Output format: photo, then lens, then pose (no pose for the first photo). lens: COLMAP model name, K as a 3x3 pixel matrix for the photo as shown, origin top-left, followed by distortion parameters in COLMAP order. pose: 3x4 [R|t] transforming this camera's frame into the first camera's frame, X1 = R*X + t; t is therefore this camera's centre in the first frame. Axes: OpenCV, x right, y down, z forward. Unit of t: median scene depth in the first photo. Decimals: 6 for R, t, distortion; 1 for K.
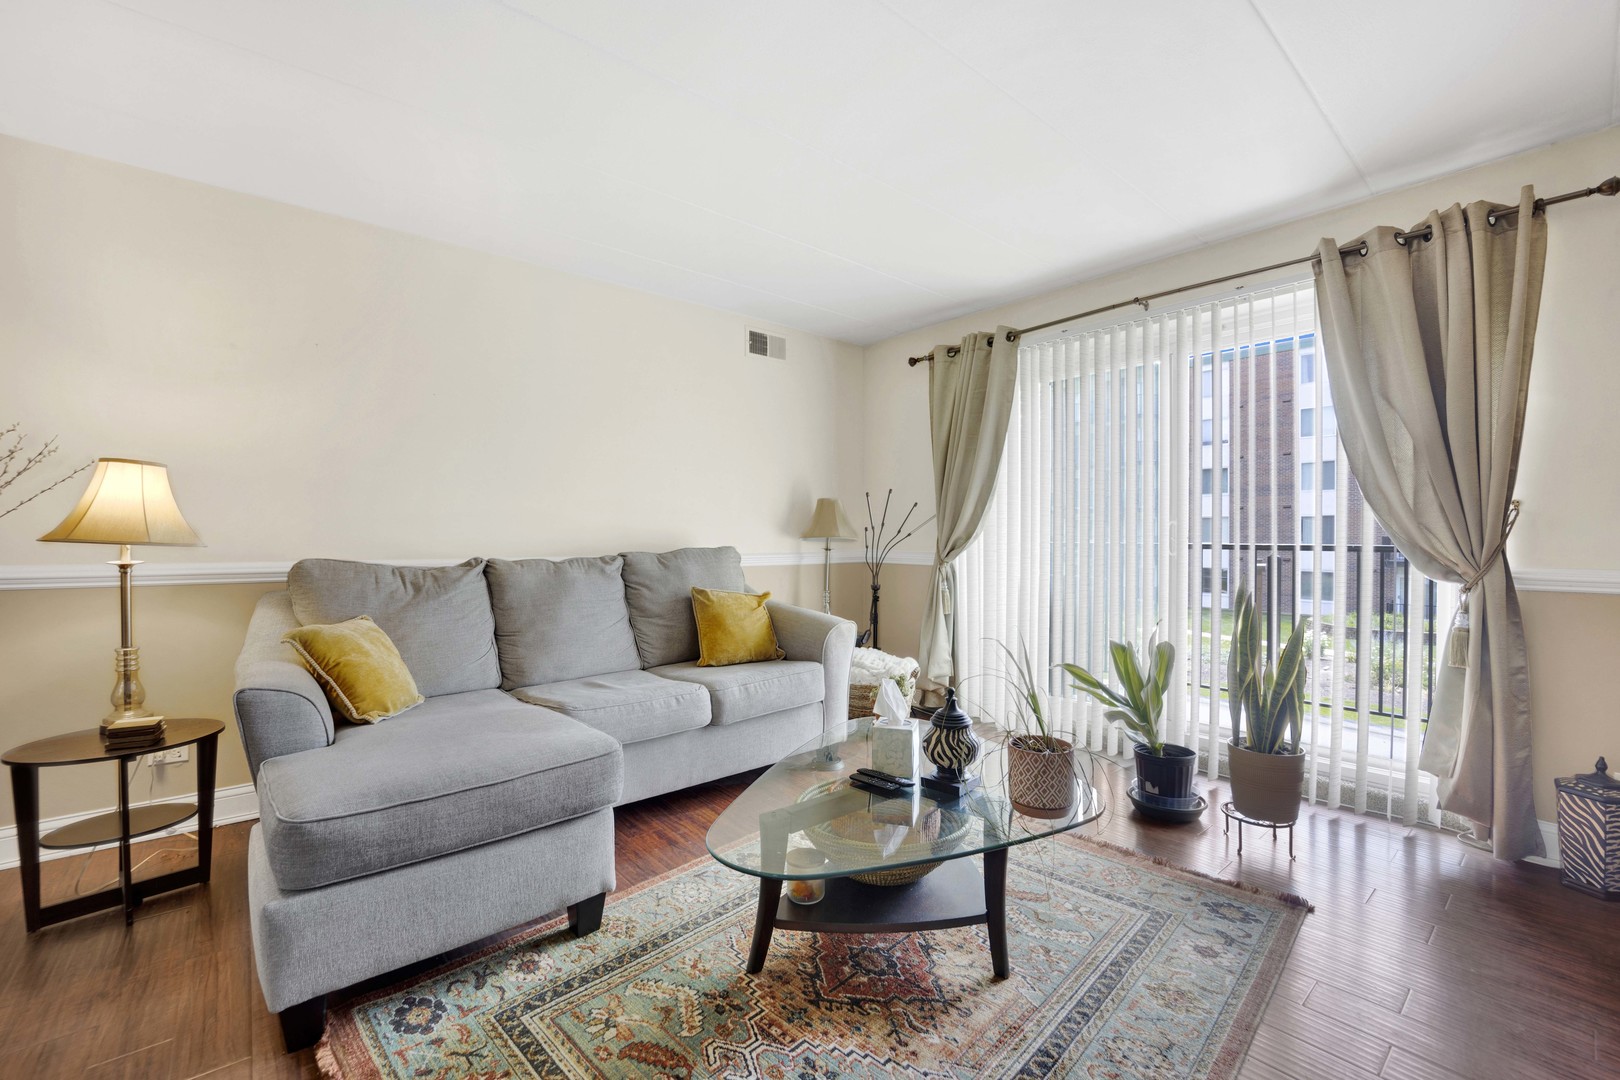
lens RADIAL K [[677.4, 0, 810.0], [0, 677.4, 540.0], [0, 0, 1]] dist [-0.024499, 0.000153]
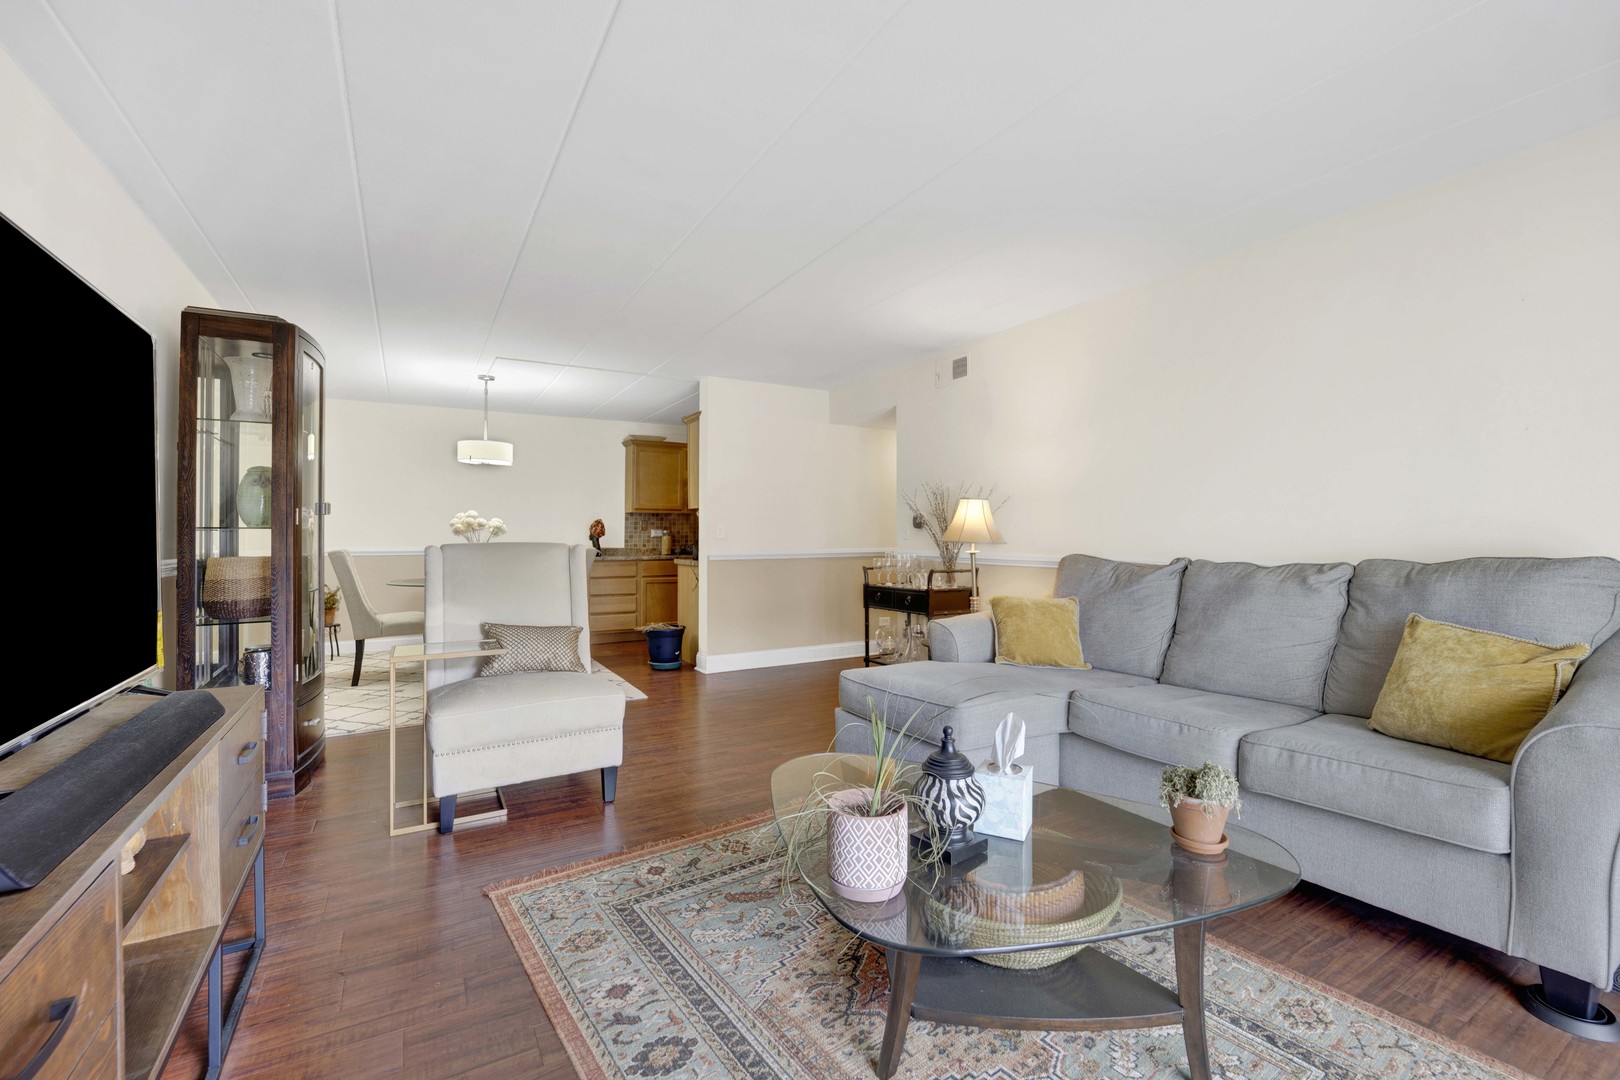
lens RADIAL K [[663.2, 0, 794.2], [0, 663.2, 541.6], [0, 0, 1]] dist [-0.020351, 0.000157]
pose [[-0.190285, 0.002094, -0.981727, 0.761250], [-0.002805, 0.999992, 0.002676, -0.000333], [0.981725, 0.003263, -0.190277, 0.729875]]
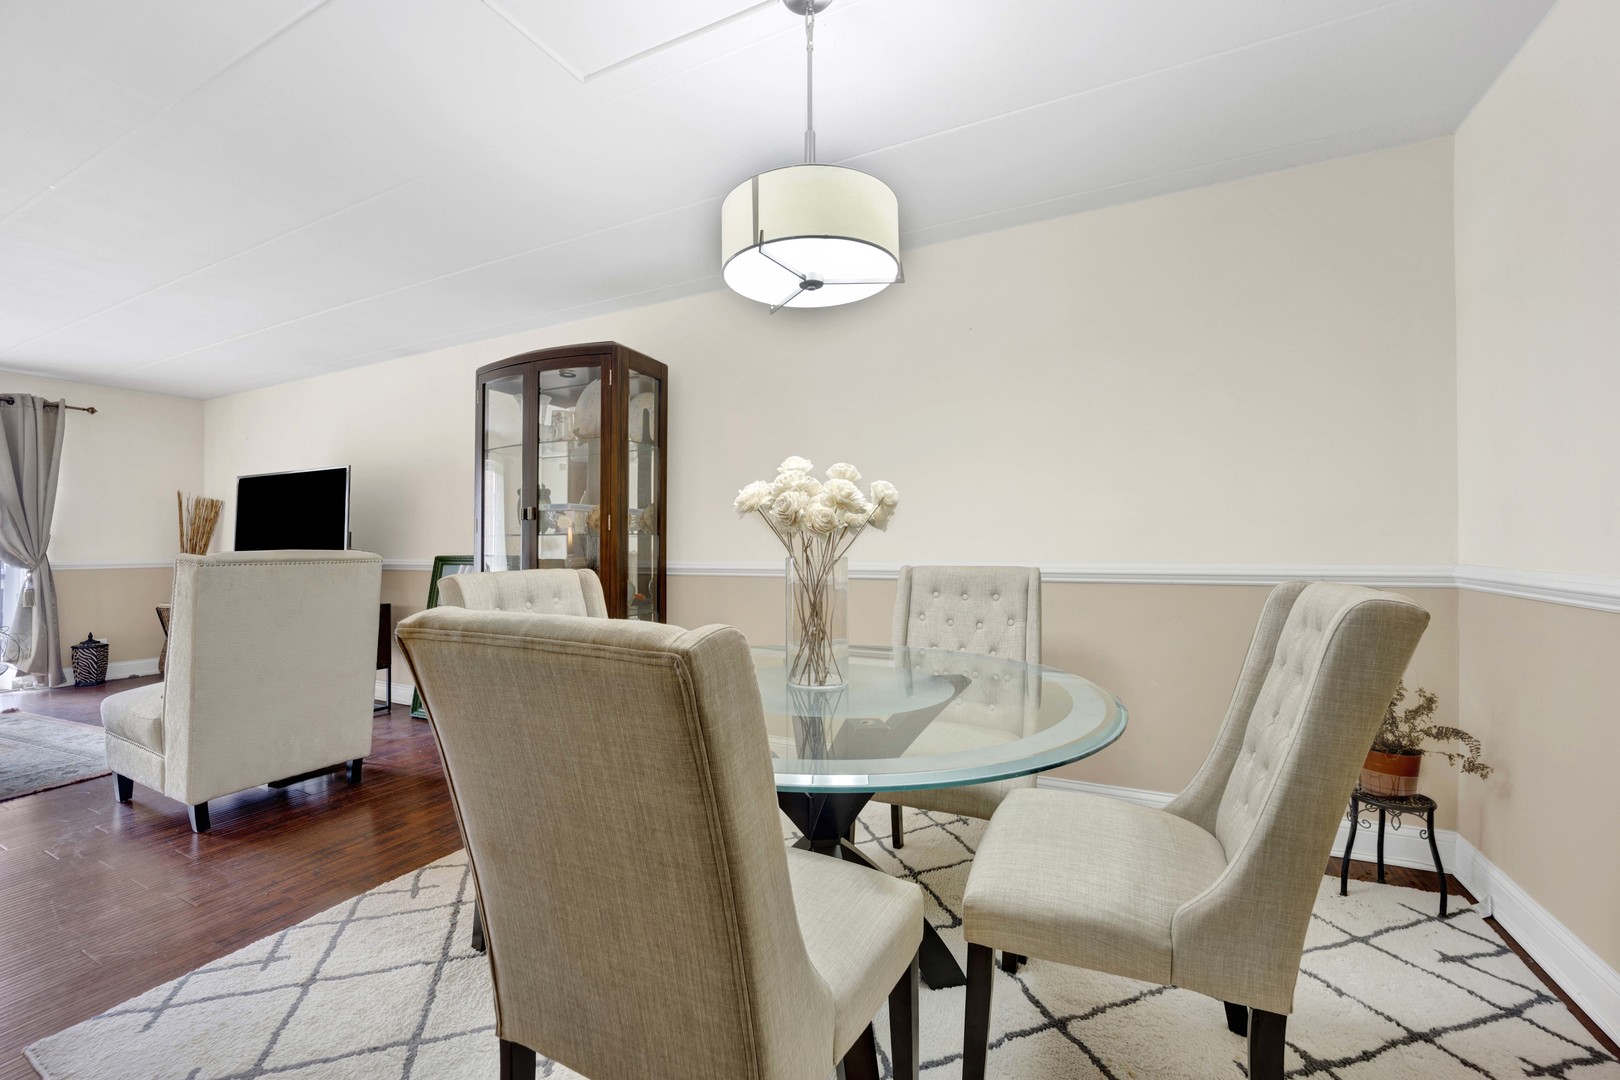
lens RADIAL K [[663.2, 0, 794.2], [0, 663.2, 541.6], [0, 0, 1]] dist [-0.020351, 0.000157]
pose [[-0.382061, 0.005019, 0.924123, -1.884250], [0.012690, 0.999919, -0.000185, 0.009264], [-0.924050, 0.011656, -0.382094, -0.497174]]
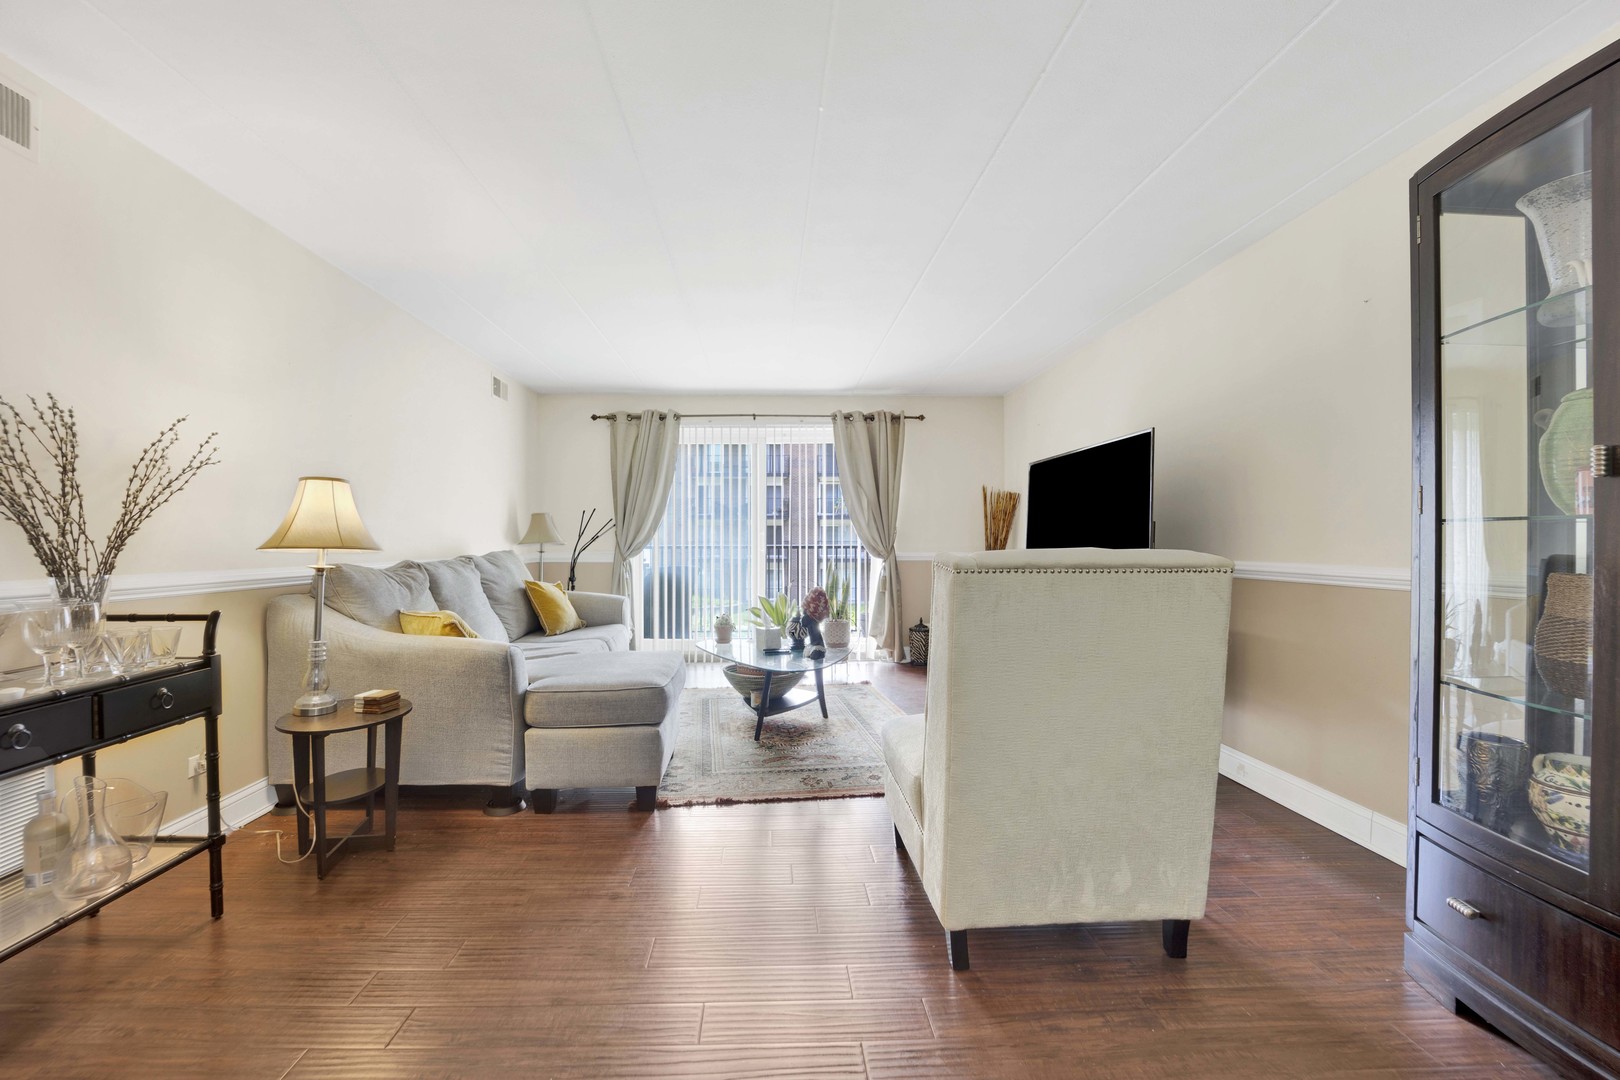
lens RADIAL K [[663.2, 0, 794.2], [0, 663.2, 541.6], [0, 0, 1]] dist [-0.020351, 0.000157]
pose [[0.623023, -0.004205, 0.782192, -1.199165], [0.010594, 0.999939, -0.003063, 0.003411], [-0.782132, 0.010195, 0.623030, -0.312242]]
